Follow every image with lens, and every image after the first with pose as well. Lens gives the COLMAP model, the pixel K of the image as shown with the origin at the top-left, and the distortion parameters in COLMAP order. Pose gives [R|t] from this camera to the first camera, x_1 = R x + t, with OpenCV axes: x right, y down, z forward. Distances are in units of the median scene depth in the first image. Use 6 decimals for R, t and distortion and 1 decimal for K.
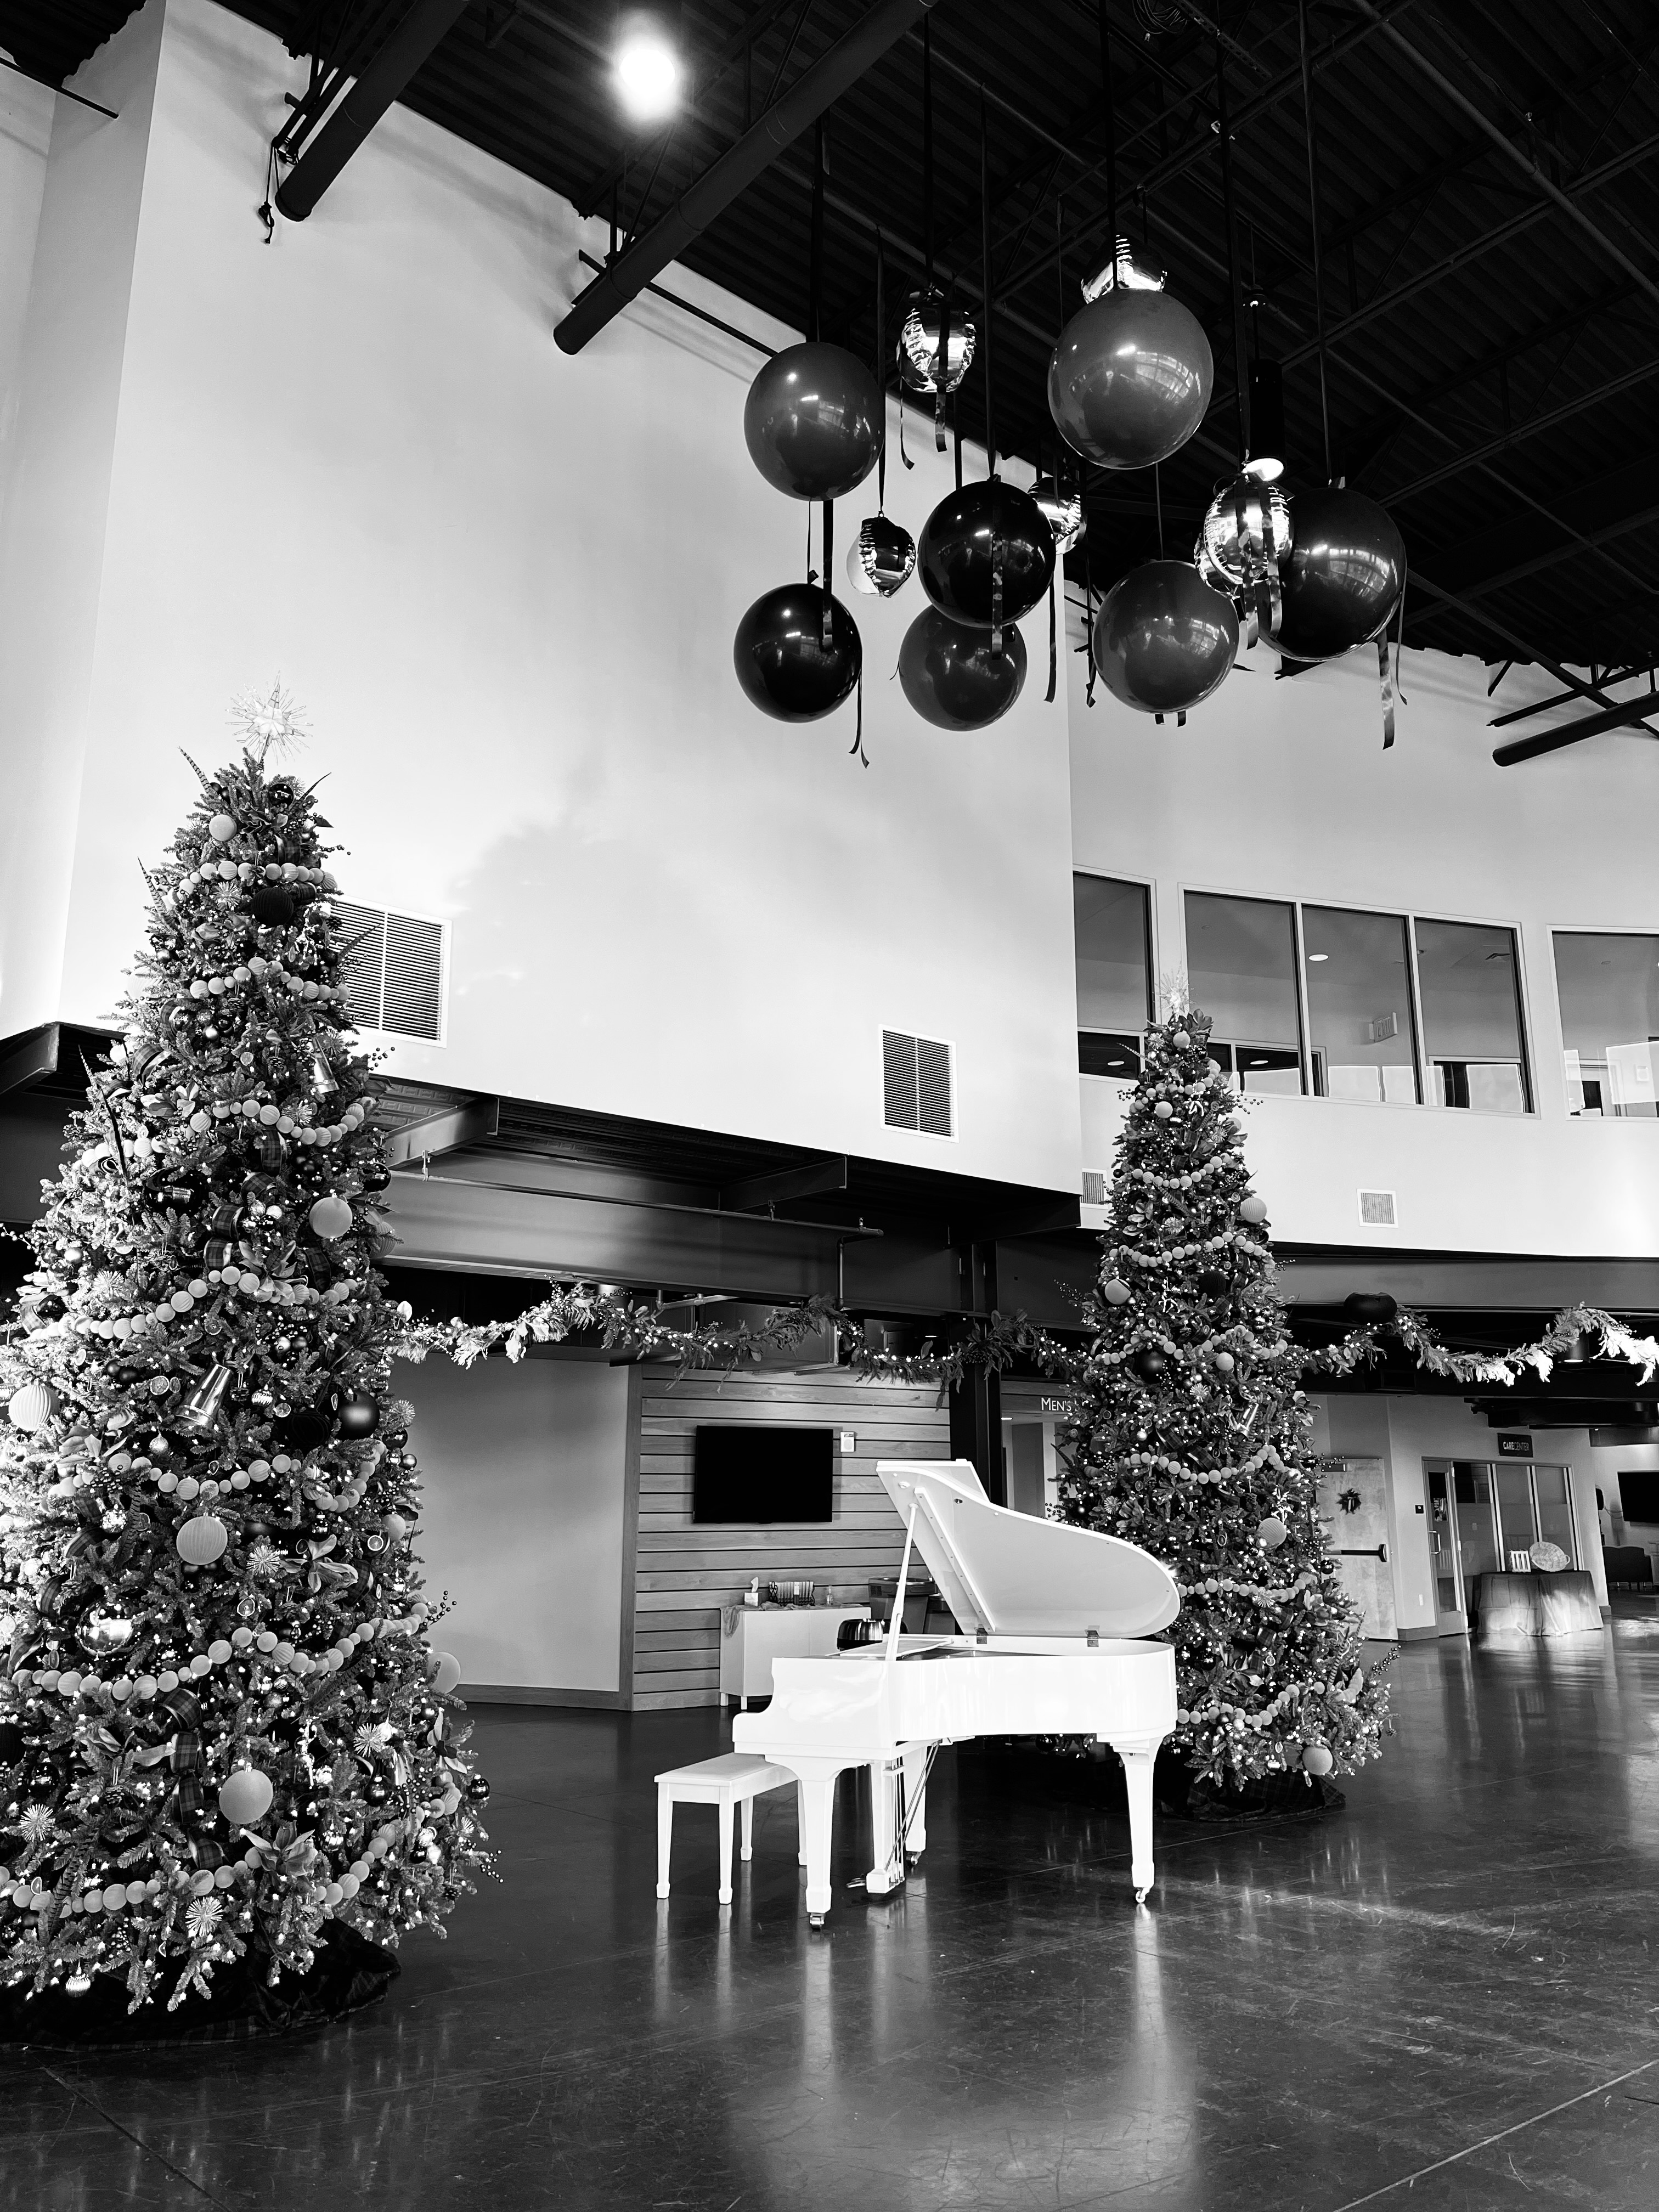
lens RADIAL K [[1690.4, 0, 832.8], [0, 1690.4, 1104.1], [0, 0, 1]] dist [0.013105, -0.046962]
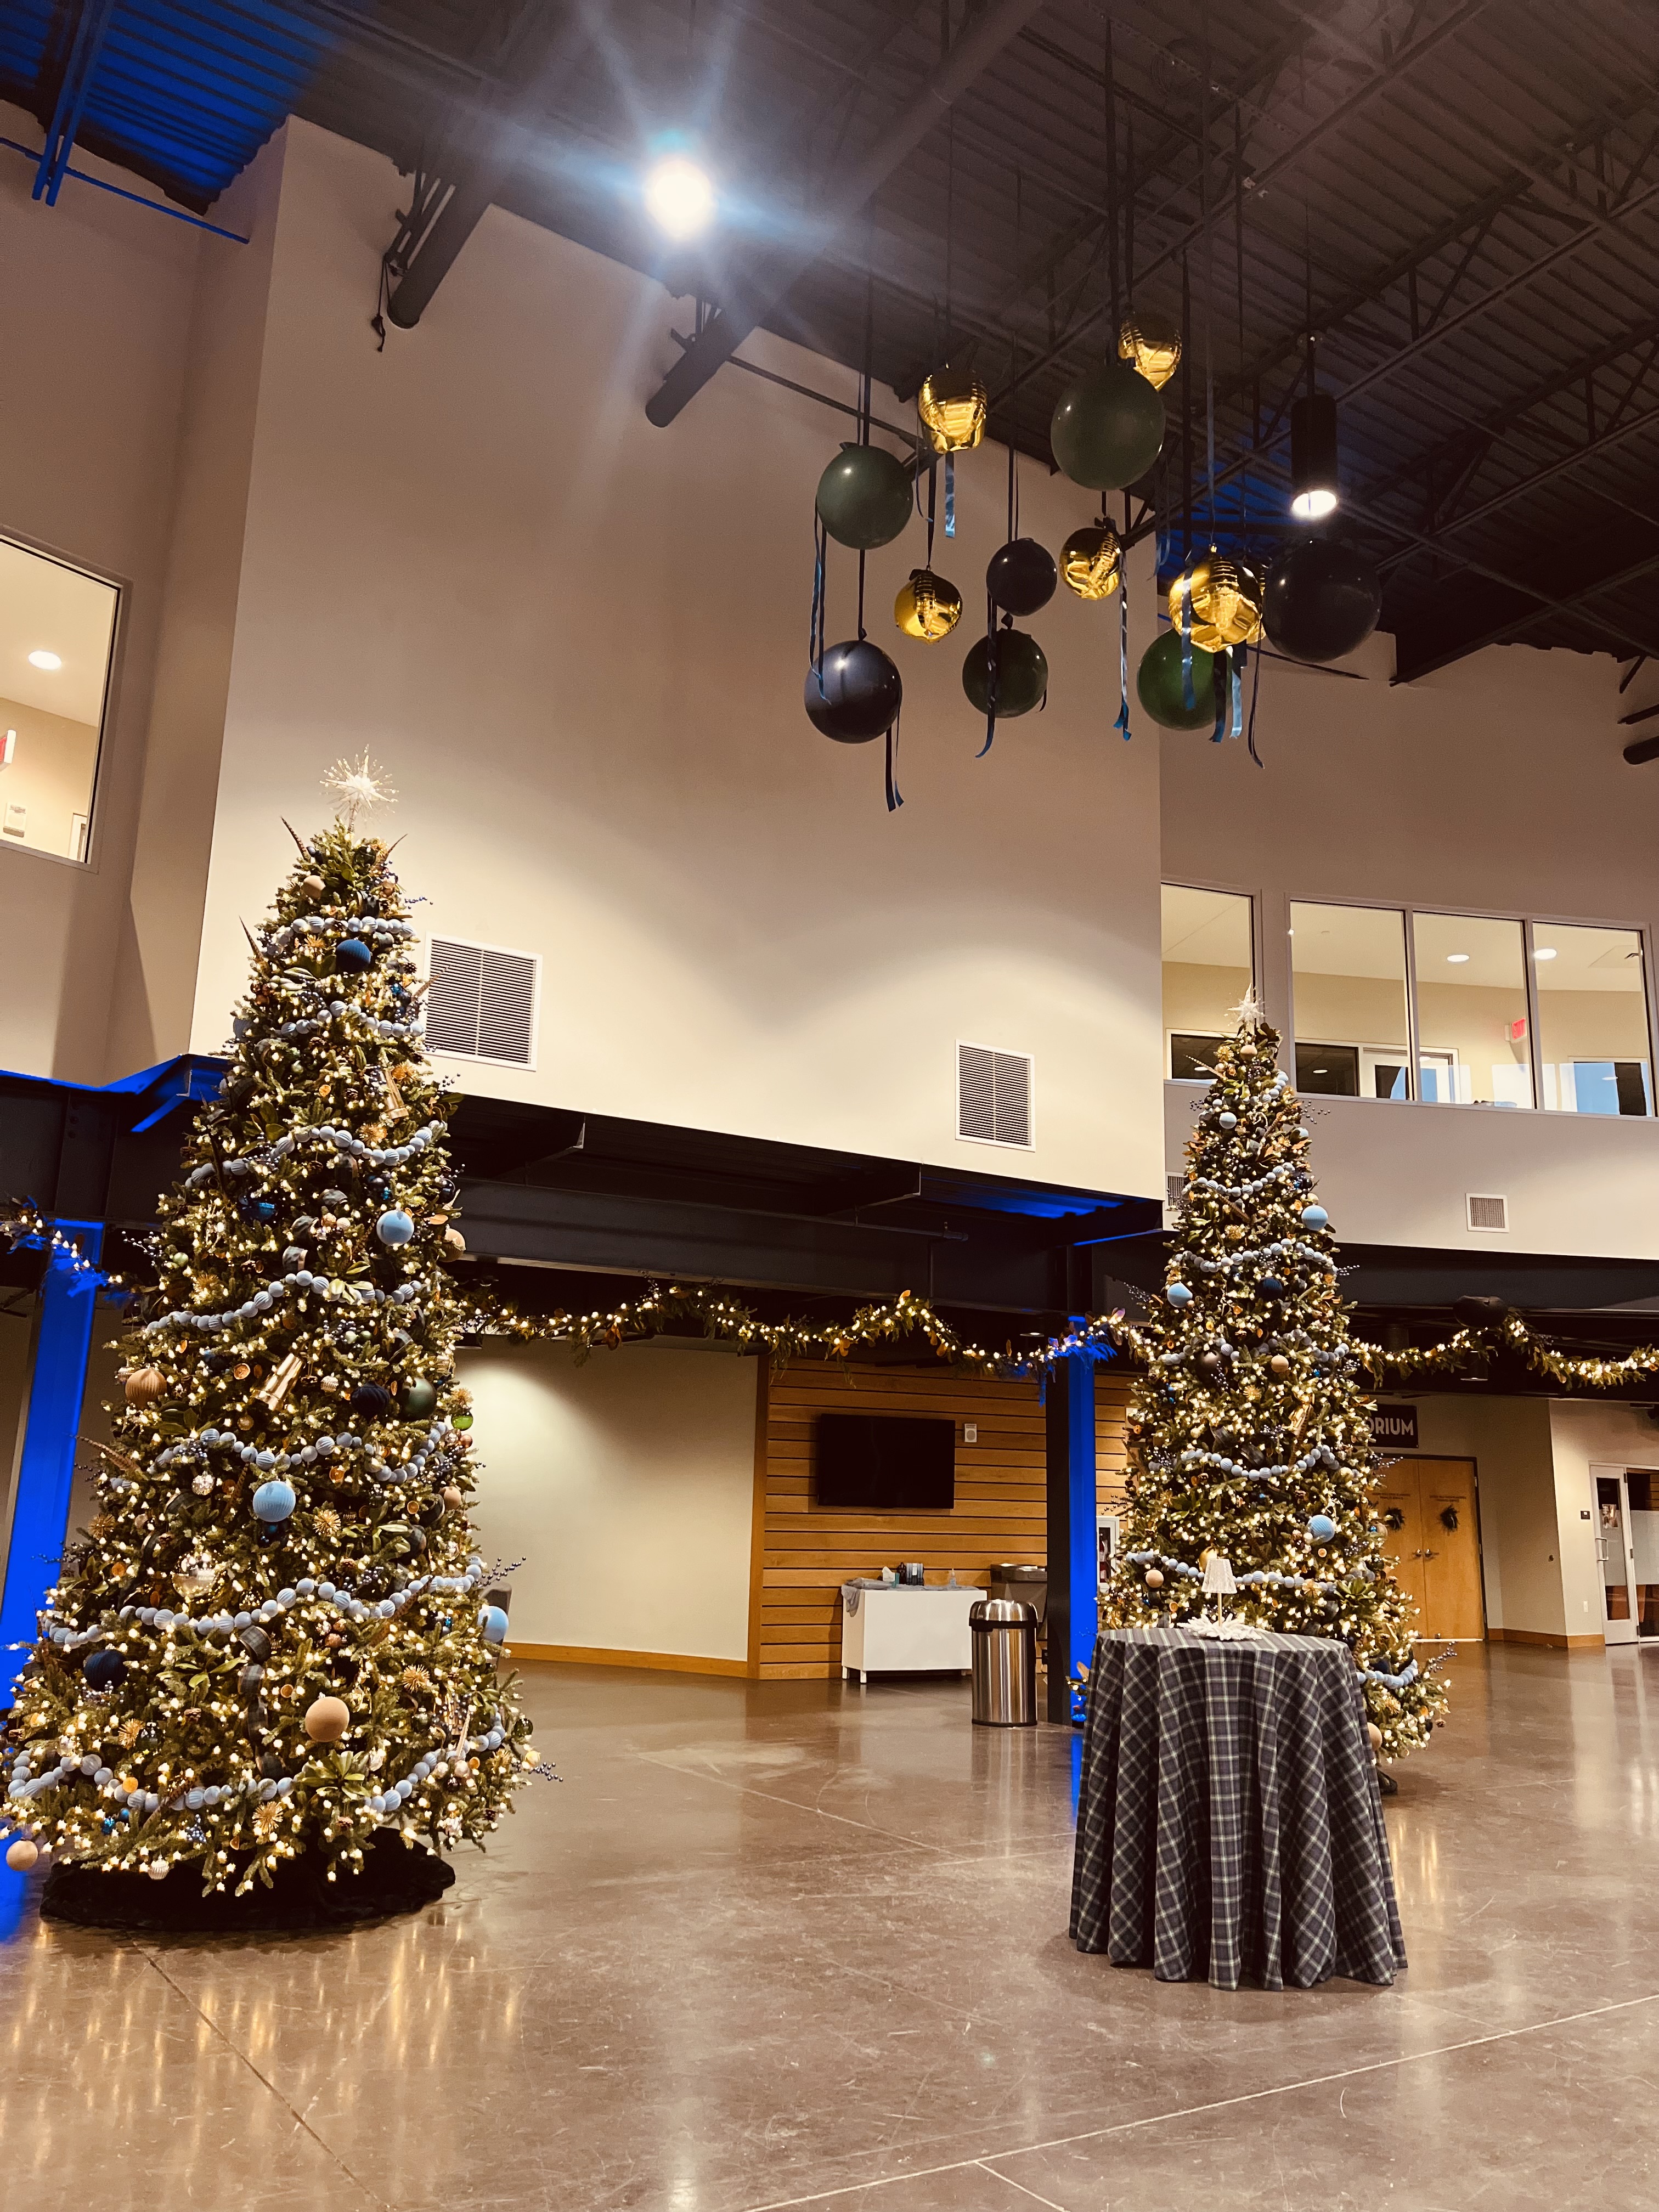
lens RADIAL K [[1689.0, 0, 826.2], [0, 1689.0, 1110.8], [0, 0, 1]] dist [-0.001371, 0.001538]
pose [[0.990175, -0.003371, -0.139790, 0.103545], [0.004793, 0.999940, 0.009835, -0.014996], [0.139749, -0.010408, 0.990132, -0.065711]]
